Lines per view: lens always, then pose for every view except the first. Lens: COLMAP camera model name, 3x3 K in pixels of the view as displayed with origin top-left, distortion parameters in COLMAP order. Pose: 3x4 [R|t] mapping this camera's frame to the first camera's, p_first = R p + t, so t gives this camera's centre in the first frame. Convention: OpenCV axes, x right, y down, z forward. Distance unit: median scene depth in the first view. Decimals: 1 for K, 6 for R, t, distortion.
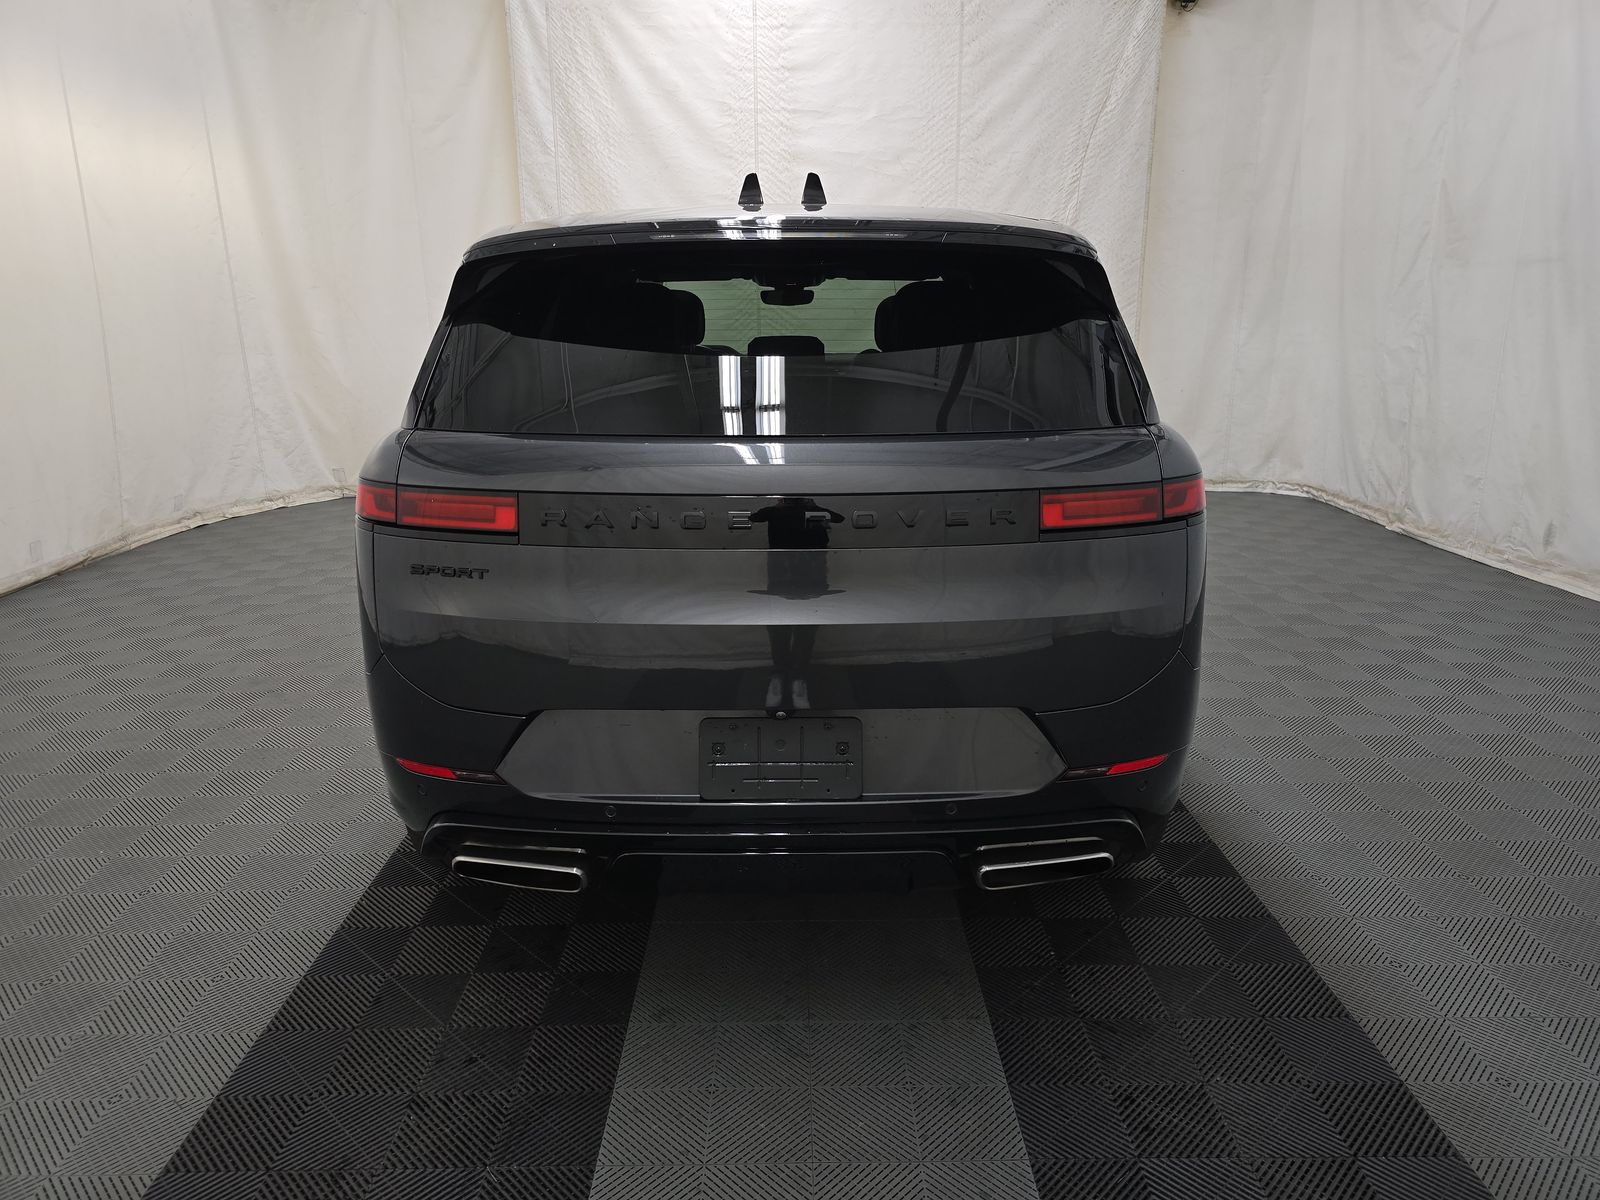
lens RADIAL K [[1063.1, 0, 800.0], [0, 1063.1, 600.0], [0, 0, 1]] dist [0.001965, -0.018057]
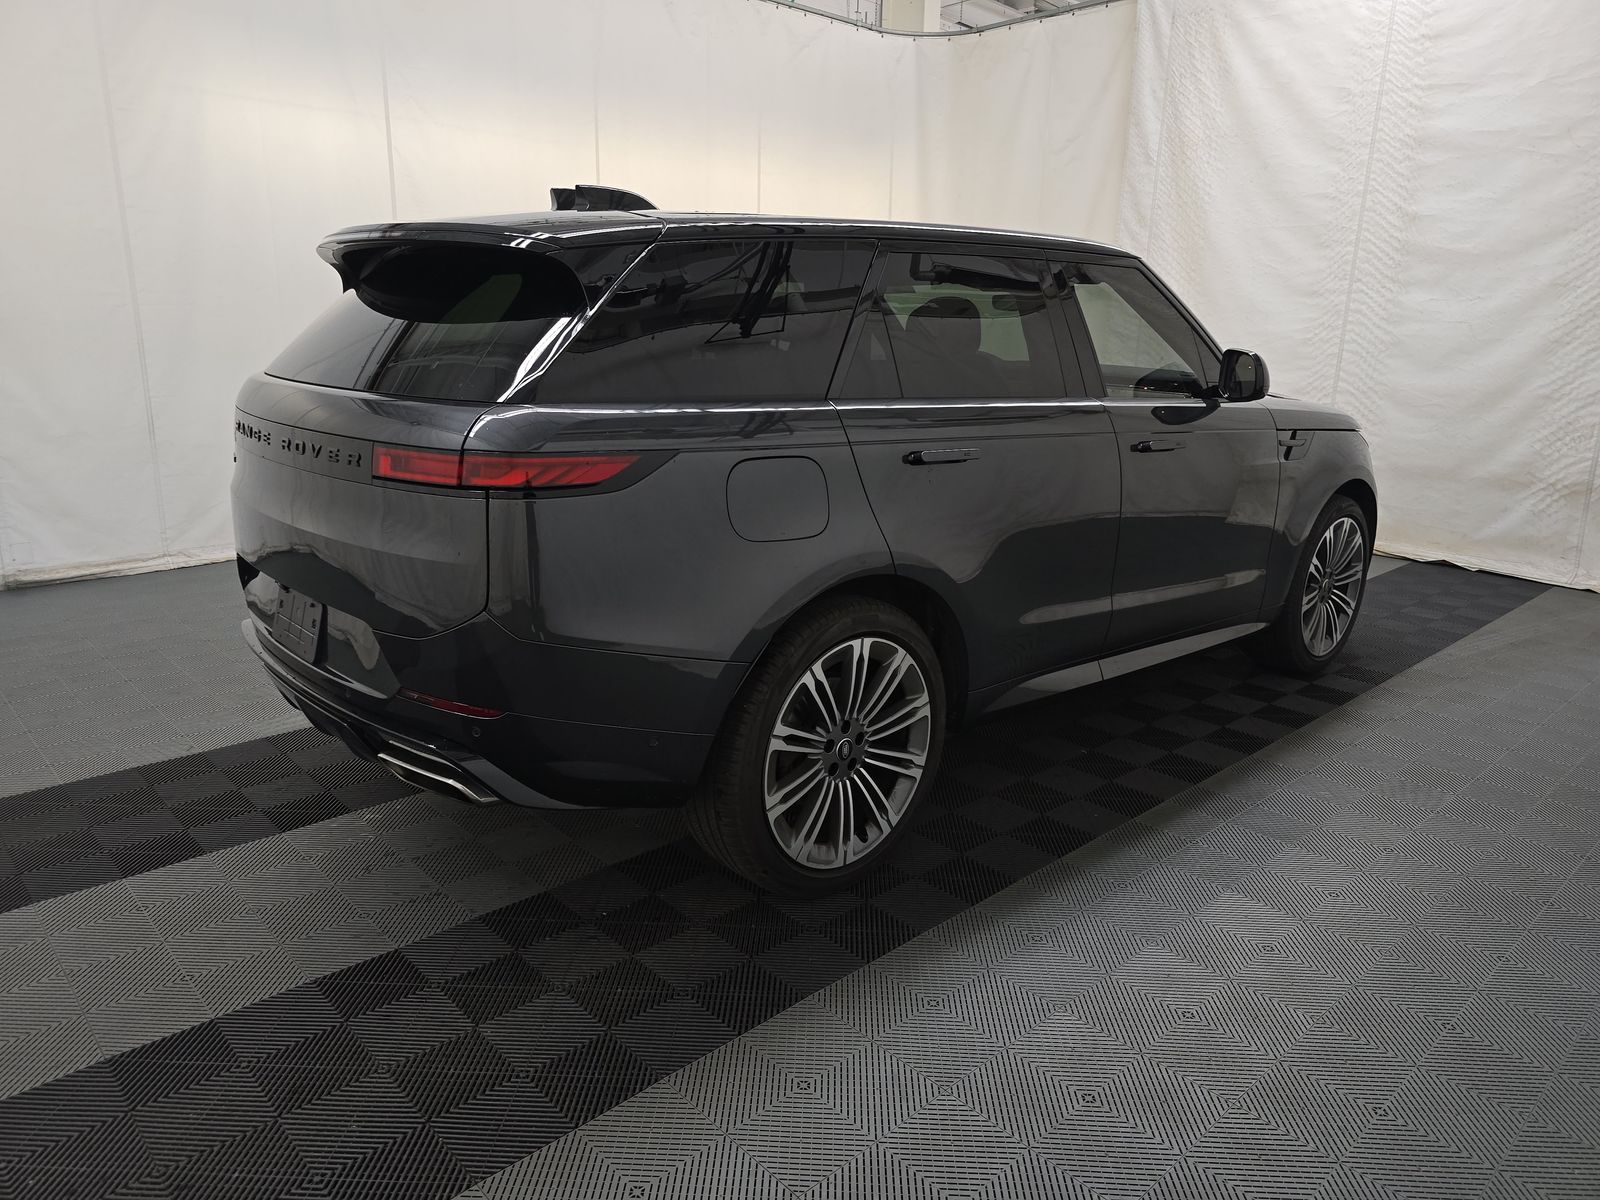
lens RADIAL K [[1063.1, 0, 800.0], [0, 1063.1, 600.0], [0, 0, 1]] dist [0.001965, -0.018057]
pose [[0.668665, 0.203363, -0.715213, 0.338828], [-0.211439, 0.974168, 0.079317, -0.032348], [0.712868, 0.098187, 0.694391, 0.117156]]
